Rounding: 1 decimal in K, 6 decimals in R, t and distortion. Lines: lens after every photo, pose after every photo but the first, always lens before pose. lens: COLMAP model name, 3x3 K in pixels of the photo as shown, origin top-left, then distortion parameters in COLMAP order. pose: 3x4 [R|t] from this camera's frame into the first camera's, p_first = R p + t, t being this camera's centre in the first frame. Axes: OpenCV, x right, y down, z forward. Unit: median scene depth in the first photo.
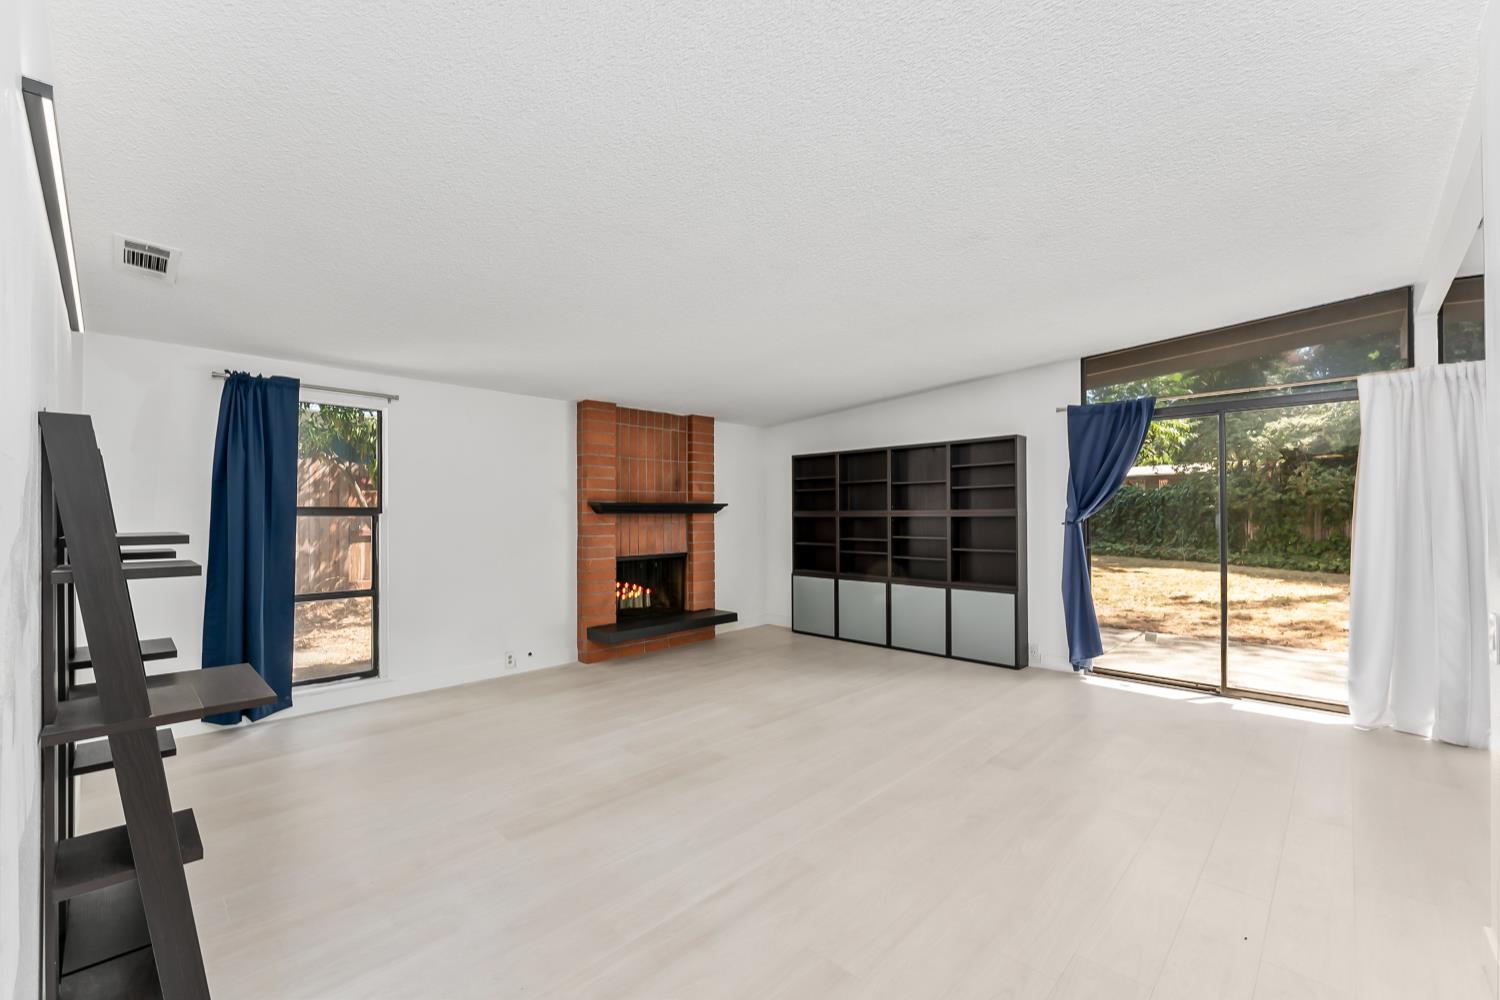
lens RADIAL K [[619.3, 0, 740.4], [0, 619.3, 513.0], [0, 0, 1]] dist [0.001105, 0.000174]
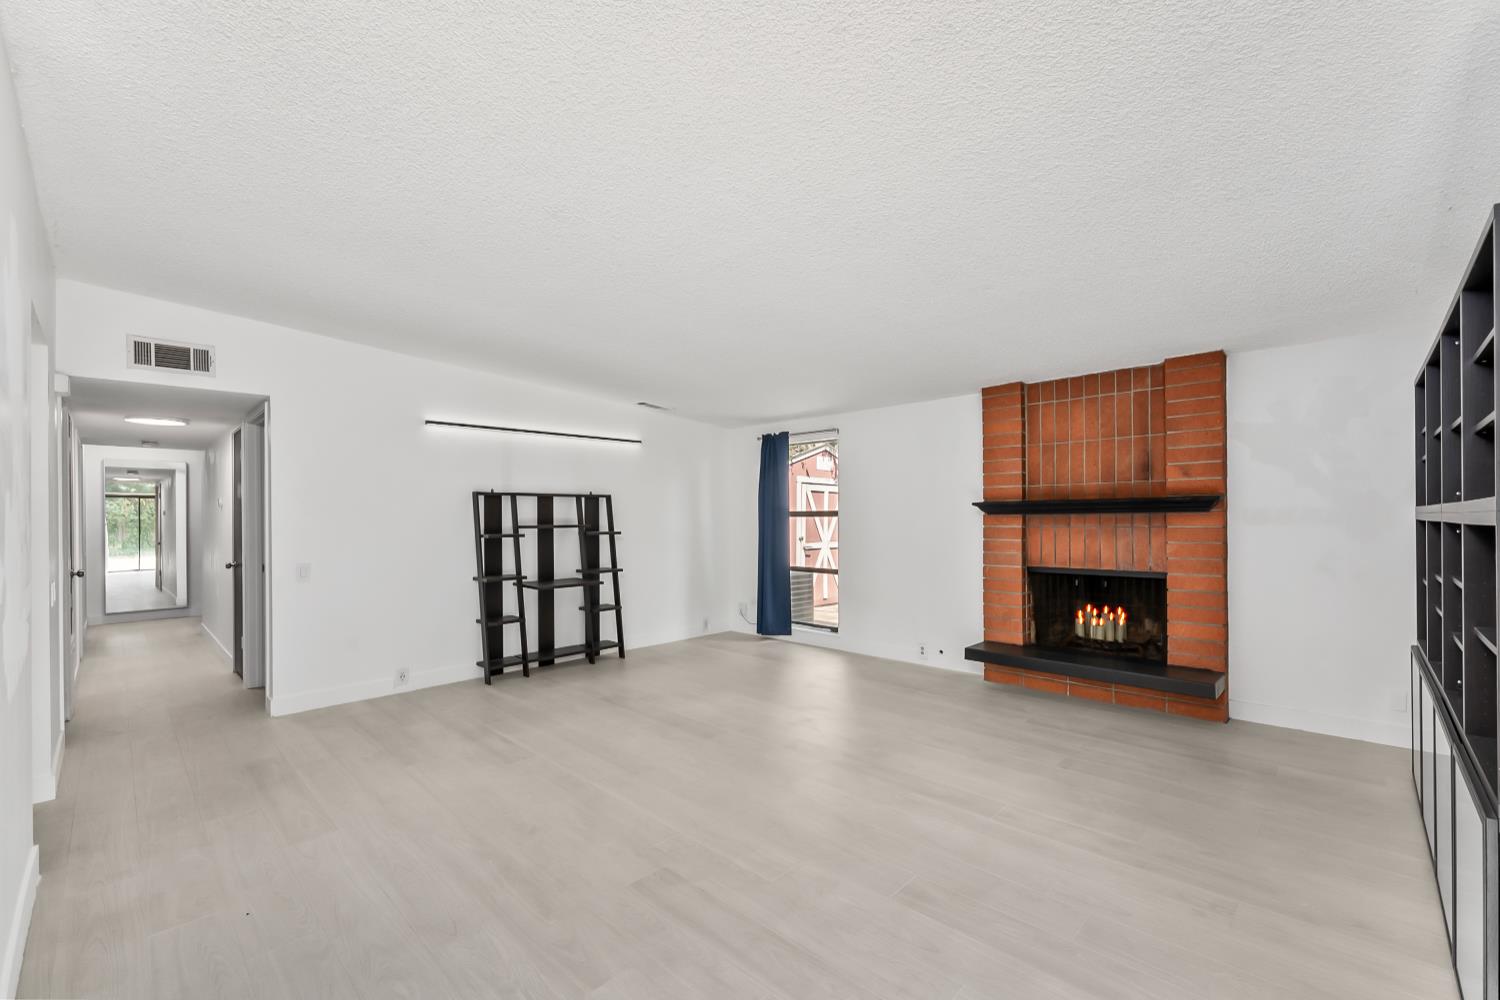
lens RADIAL K [[619.3, 0, 748.3], [0, 619.3, 518.0], [0, 0, 1]] dist [0.001105, 0.000174]
pose [[0.008401, 0.004181, -0.999956, 0.609058], [0.007810, 0.999960, 0.004247, -0.000047], [0.999934, -0.007845, 0.008368, 0.602483]]
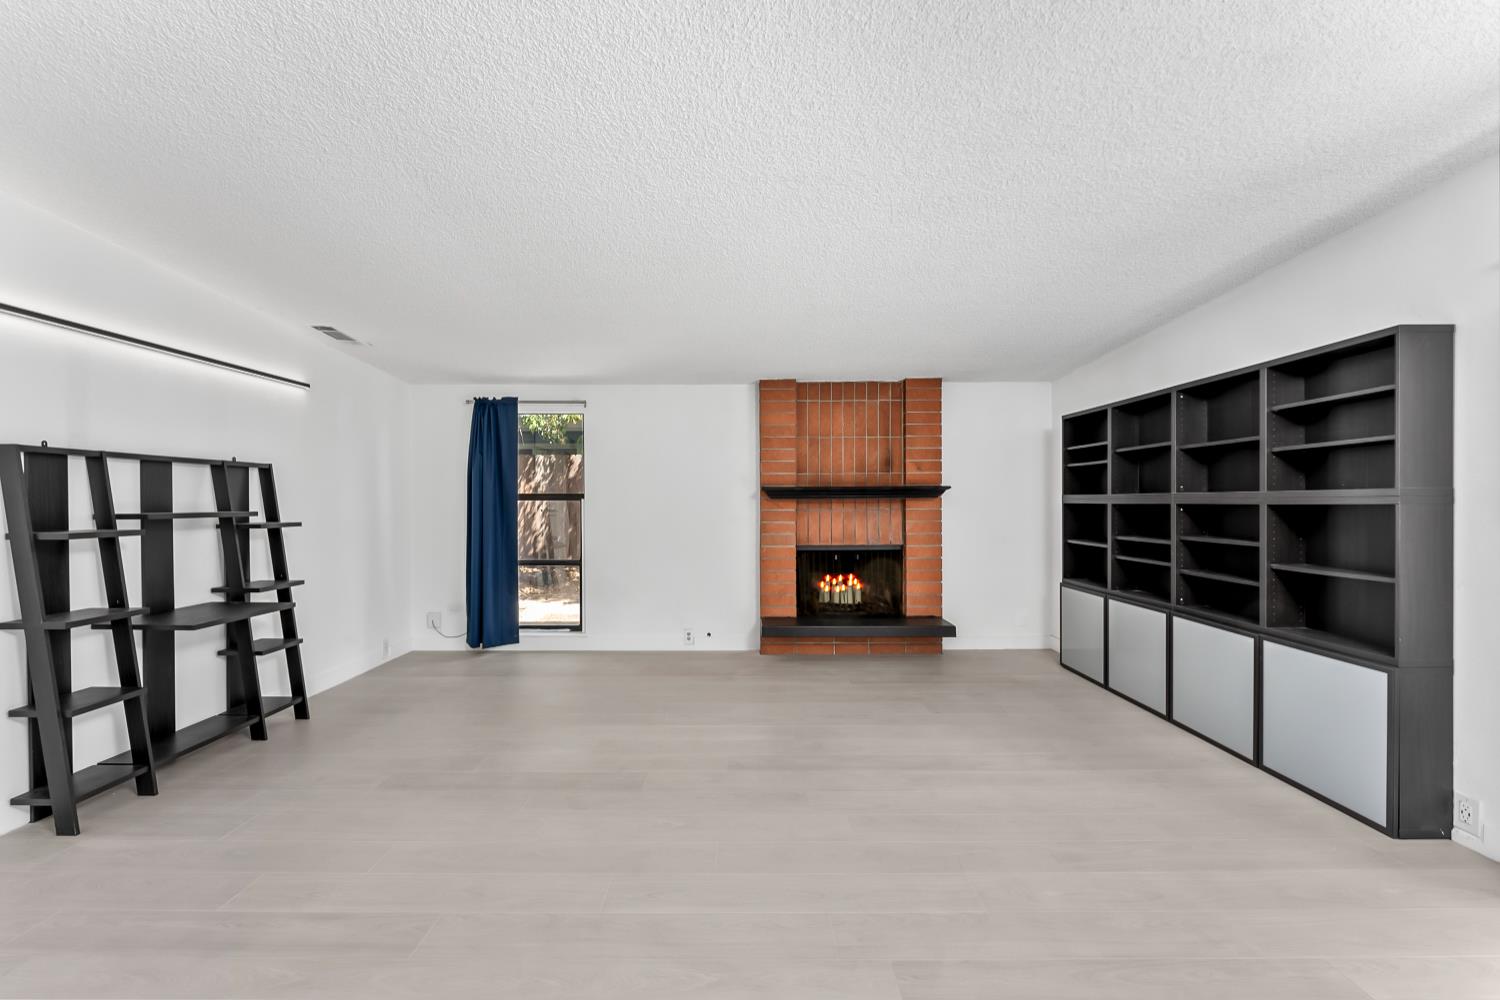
lens RADIAL K [[602.0, 0, 740.6], [0, 602.0, 508.0], [0, 0, 1]] dist [0.000998, -0.000152]
pose [[0.698600, 0.010761, -0.715431, 0.371713], [0.001333, 0.999866, 0.016341, -0.000005], [0.715511, -0.012370, 0.698492, 0.301031]]
